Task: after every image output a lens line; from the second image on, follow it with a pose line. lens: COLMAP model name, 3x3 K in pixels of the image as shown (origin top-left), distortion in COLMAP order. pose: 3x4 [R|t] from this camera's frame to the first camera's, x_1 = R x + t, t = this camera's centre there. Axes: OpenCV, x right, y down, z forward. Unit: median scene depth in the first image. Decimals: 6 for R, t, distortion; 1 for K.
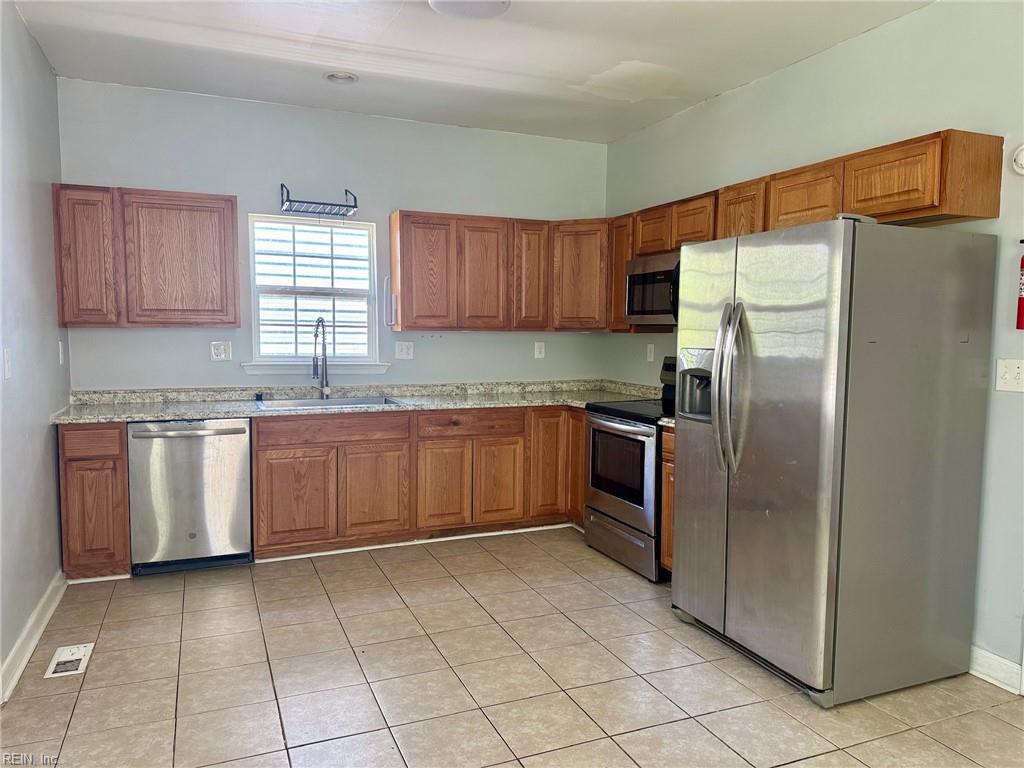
lens RADIAL K [[707.9, 0, 514.8], [0, 707.9, 385.8], [0, 0, 1]] dist [0.047539, -0.061543]
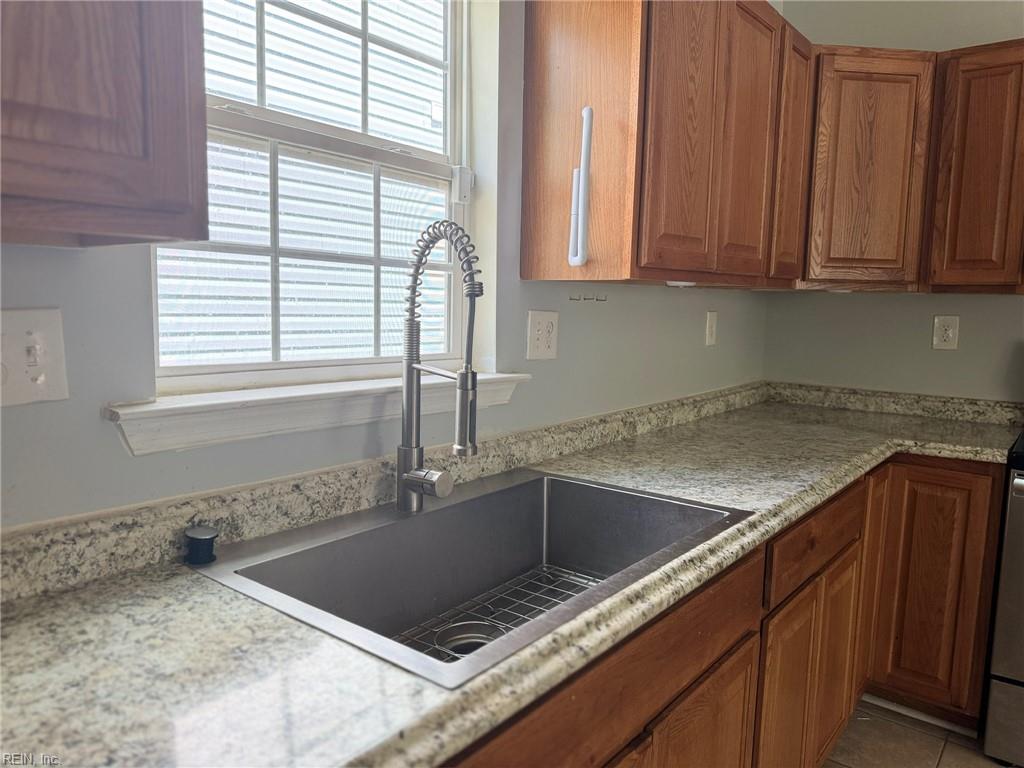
lens RADIAL K [[726.6, 0, 511.4], [0, 726.6, 381.9], [0, 0, 1]] dist [0.047947, -0.052945]
pose [[0.879735, -0.045020, 0.473329, -0.424055], [0.028441, 0.998707, 0.042131, -0.051564], [-0.474614, -0.023602, 0.879878, 0.822081]]
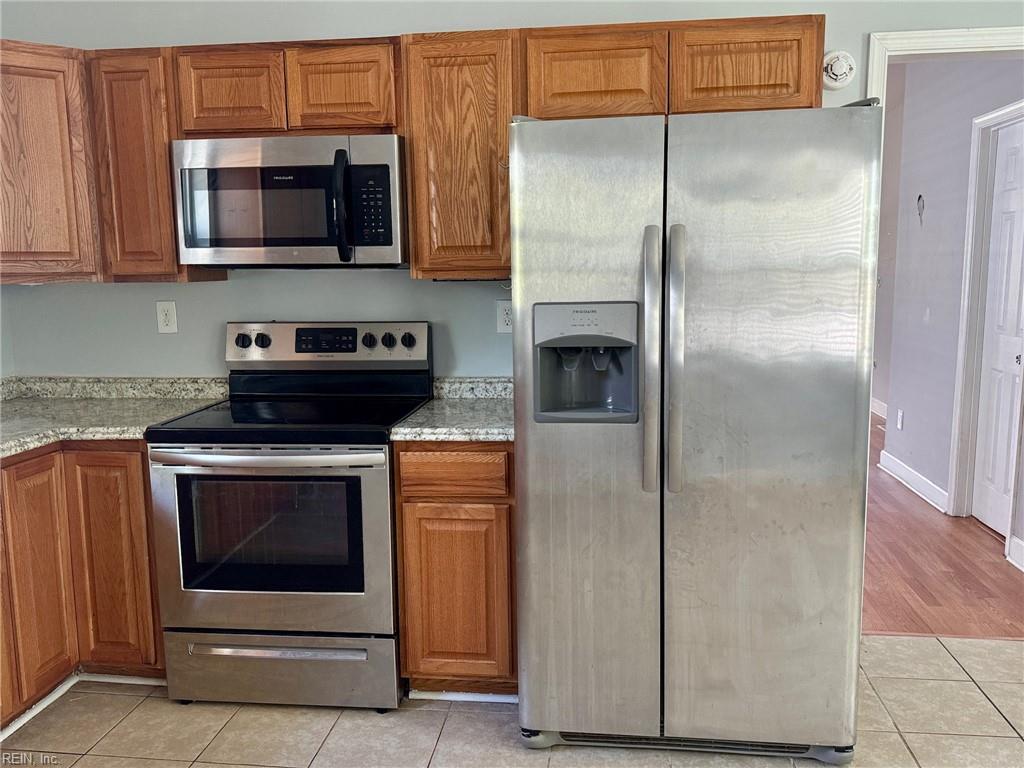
lens RADIAL K [[835.1, 0, 510.1], [0, 835.1, 382.5], [0, 0, 1]] dist [0.061754, -0.074112]
pose [[0.505076, -0.135047, 0.852444, -0.291590], [0.091310, 0.990500, 0.102817, -0.048161], [-0.858231, 0.025906, 0.512609, 0.531501]]
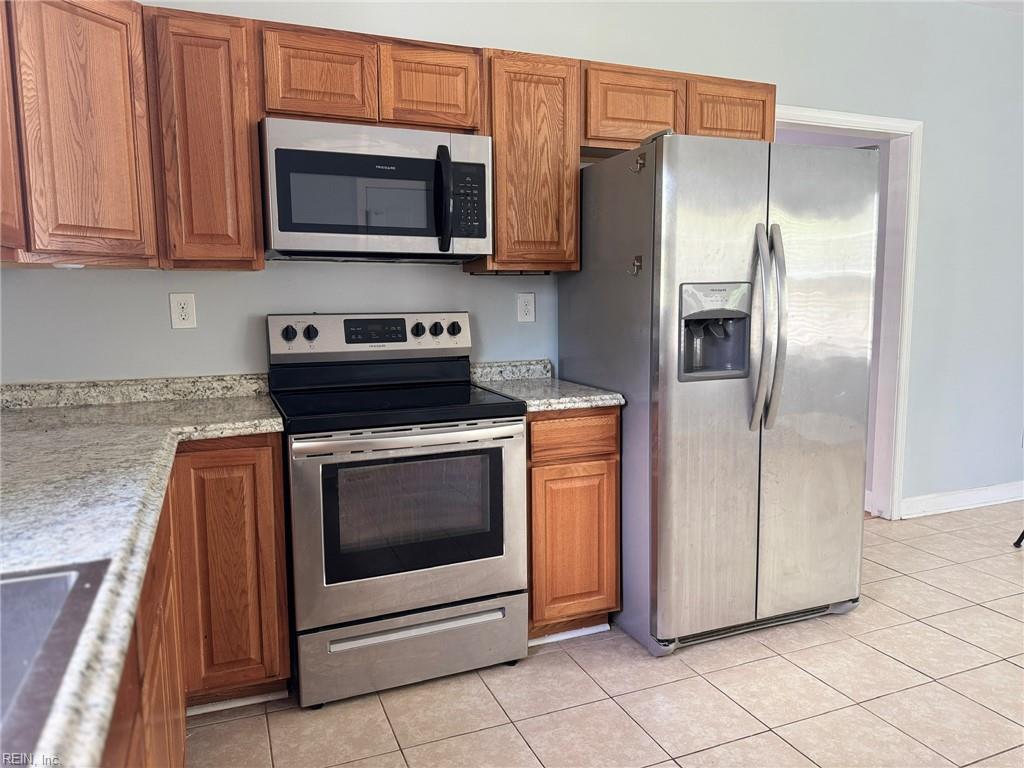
lens RADIAL K [[726.6, 0, 511.4], [0, 726.6, 381.9], [0, 0, 1]] dist [0.047947, -0.052945]
pose [[0.017822, -0.130101, 0.991341, -0.400310], [0.091850, 0.987519, 0.127948, -0.051319], [-0.995613, 0.088774, 0.029549, 0.920943]]
